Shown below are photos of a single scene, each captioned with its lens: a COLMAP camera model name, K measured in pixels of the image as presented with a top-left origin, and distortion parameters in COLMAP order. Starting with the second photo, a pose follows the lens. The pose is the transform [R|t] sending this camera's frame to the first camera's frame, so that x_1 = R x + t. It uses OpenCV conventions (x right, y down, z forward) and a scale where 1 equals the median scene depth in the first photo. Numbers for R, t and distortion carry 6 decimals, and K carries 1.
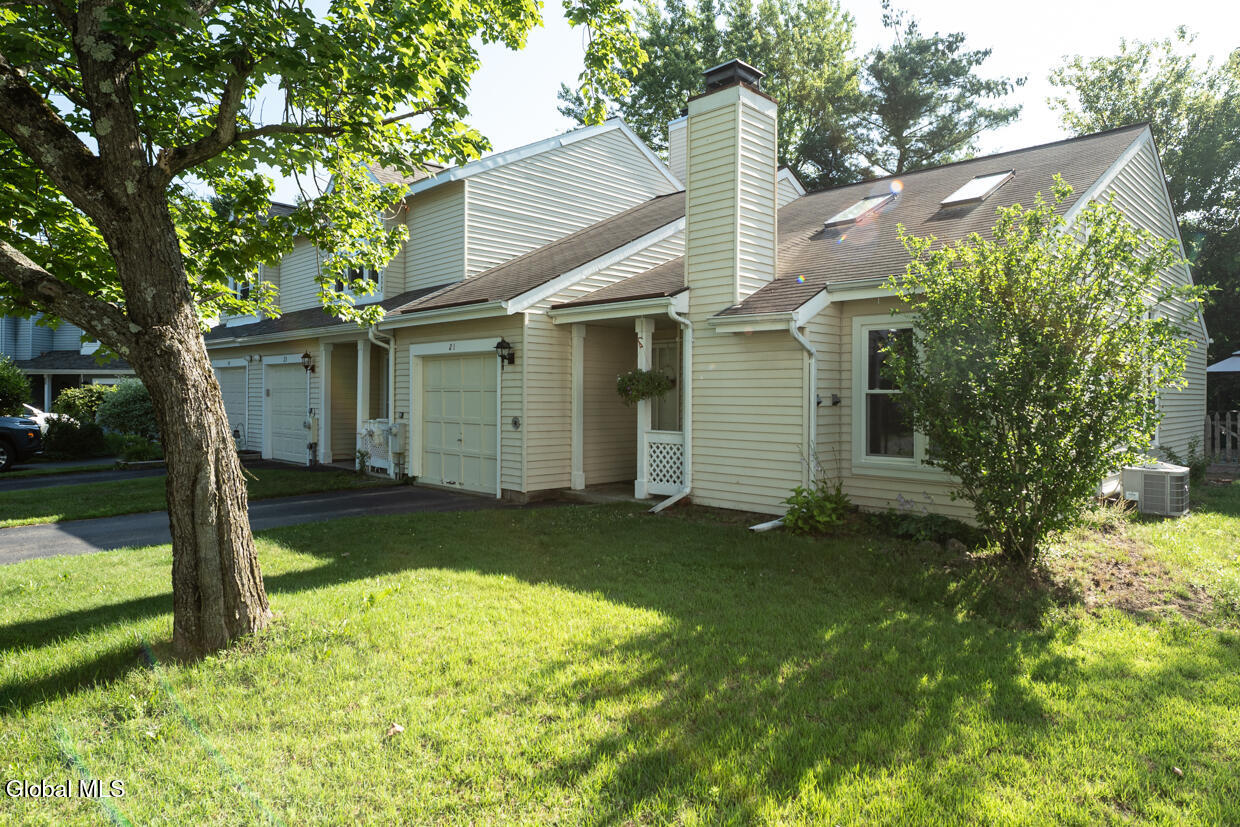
lens RADIAL K [[469.1, 0, 621.0], [0, 469.1, 406.2], [0, 0, 1]] dist [0.000074, -0.000022]
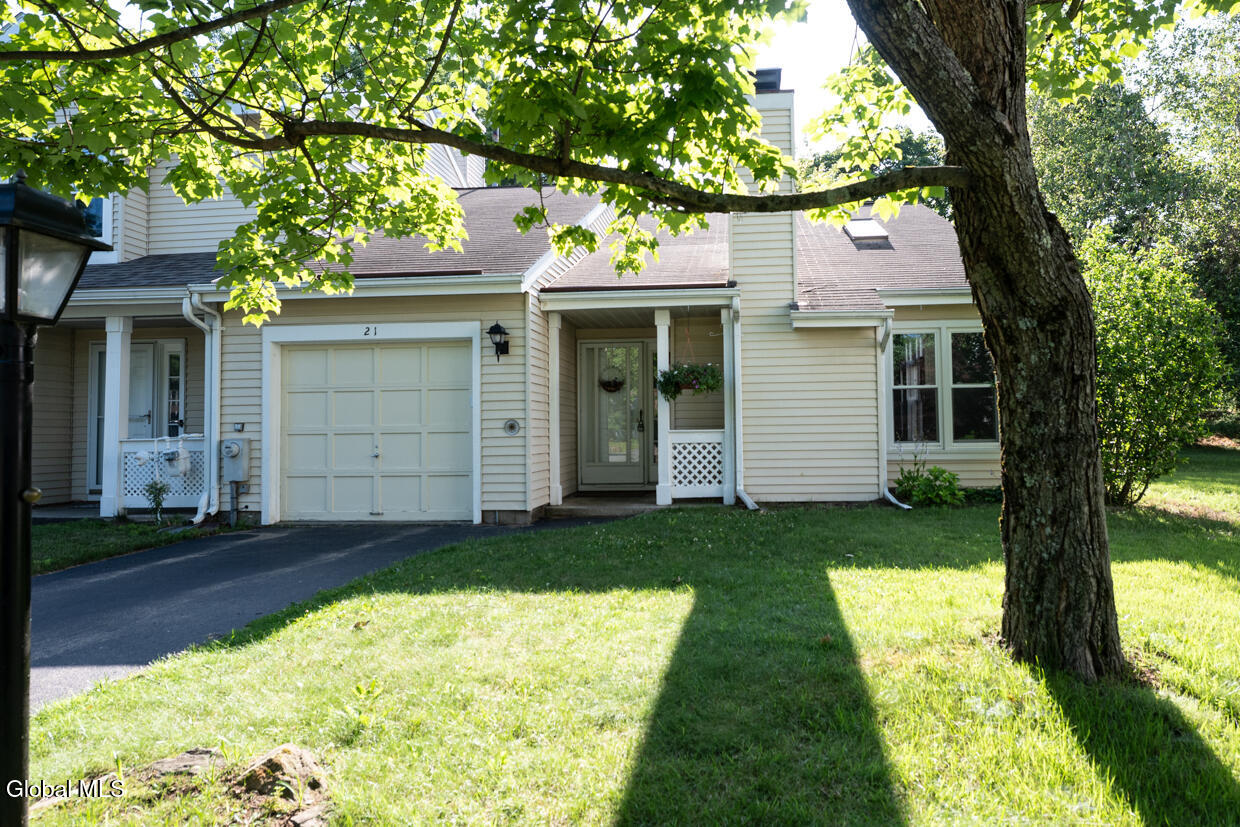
lens RADIAL K [[483.2, 0, 617.9], [0, 483.2, 406.0], [0, 0, 1]] dist [0.000289, -0.000101]
pose [[0.898352, -0.005595, 0.439242, -0.442944], [0.017195, 0.999600, -0.022434, 0.022225], [-0.438941, 0.027706, 0.898089, 0.175207]]
